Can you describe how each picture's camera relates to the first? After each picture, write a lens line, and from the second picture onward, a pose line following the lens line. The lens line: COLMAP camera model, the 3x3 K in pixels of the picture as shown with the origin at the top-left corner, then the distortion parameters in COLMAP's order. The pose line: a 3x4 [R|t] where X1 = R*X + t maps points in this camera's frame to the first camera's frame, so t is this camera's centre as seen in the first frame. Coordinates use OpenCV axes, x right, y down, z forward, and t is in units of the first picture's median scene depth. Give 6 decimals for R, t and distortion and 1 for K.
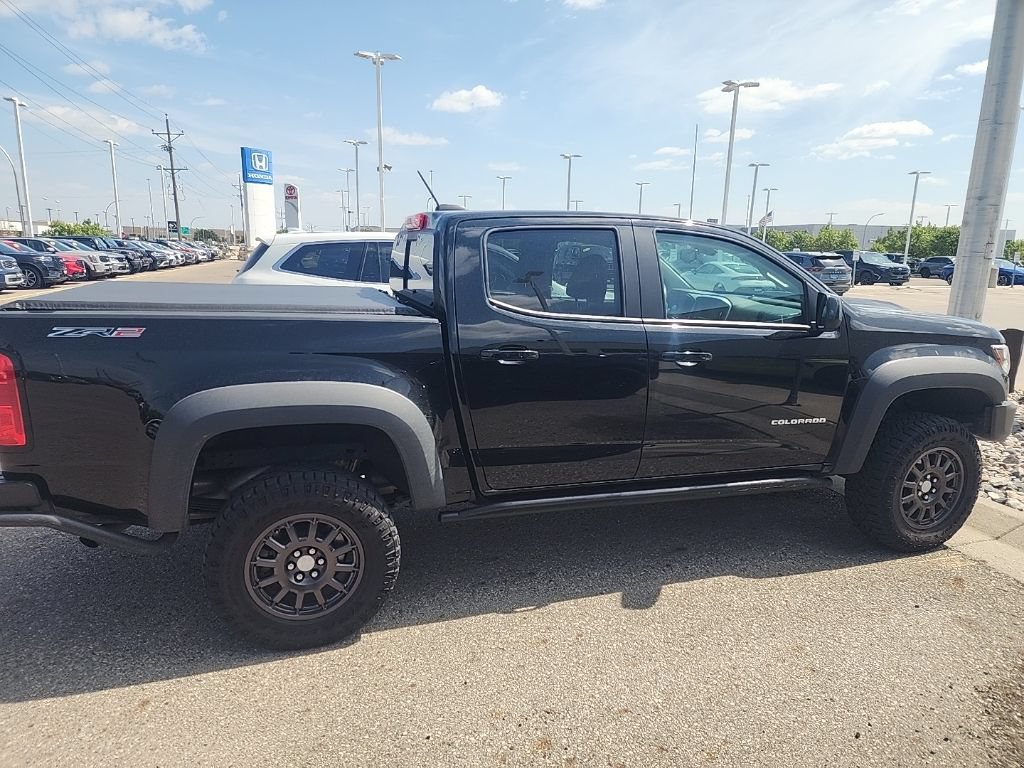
lens RADIAL K [[705.9, 0, 497.9], [0, 705.9, 399.7], [0, 0, 1]] dist [0.072542, -0.068914]
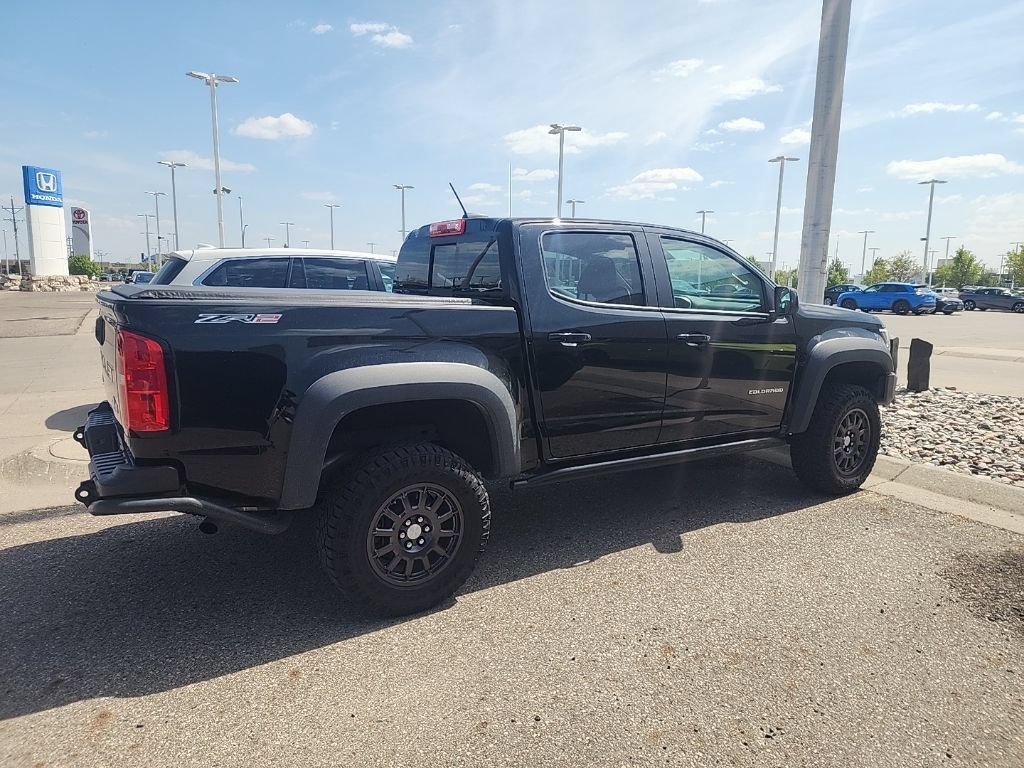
lens RADIAL K [[712.5, 0, 512.0], [0, 712.5, 384.0], [0, 0, 1]] dist [0.088206, -0.095069]
pose [[0.963272, -0.043115, 0.265044, -0.322723], [0.060249, 0.996563, -0.056857, 0.060933], [-0.261682, 0.070738, 0.962558, -0.083711]]
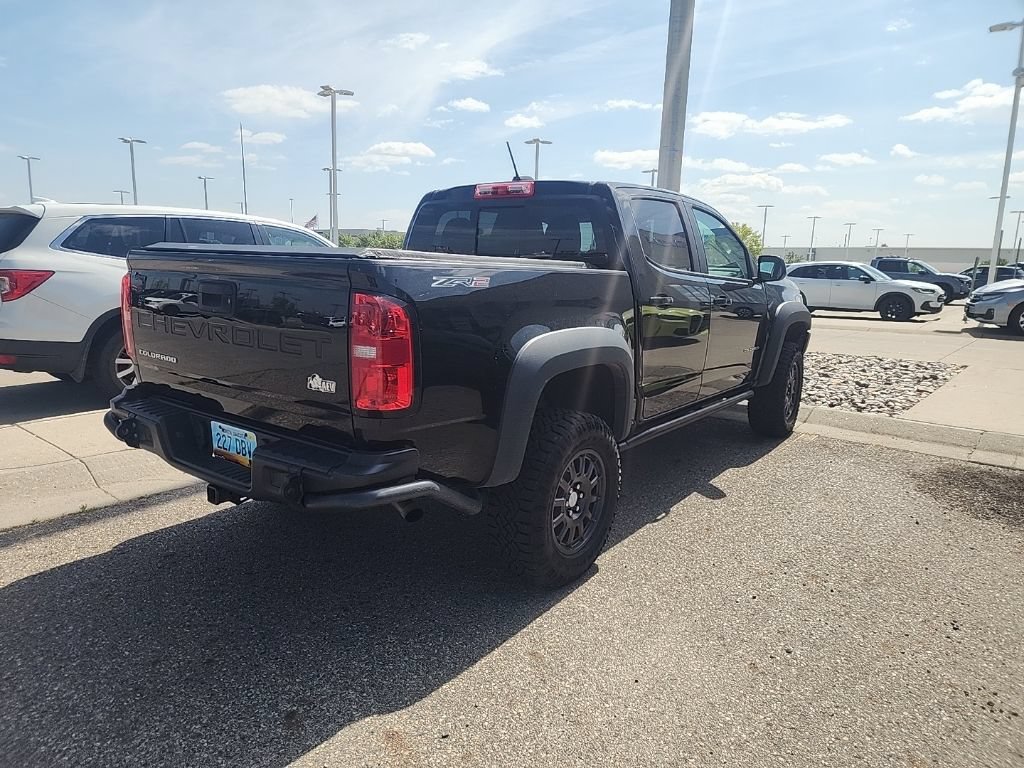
lens RADIAL K [[712.5, 0, 512.0], [0, 712.5, 384.0], [0, 0, 1]] dist [0.088206, -0.095069]
pose [[0.804312, -0.100669, 0.585618, -0.760736], [0.116674, 0.993115, 0.010475, 0.028123], [-0.582641, 0.059901, 0.810519, 0.135930]]
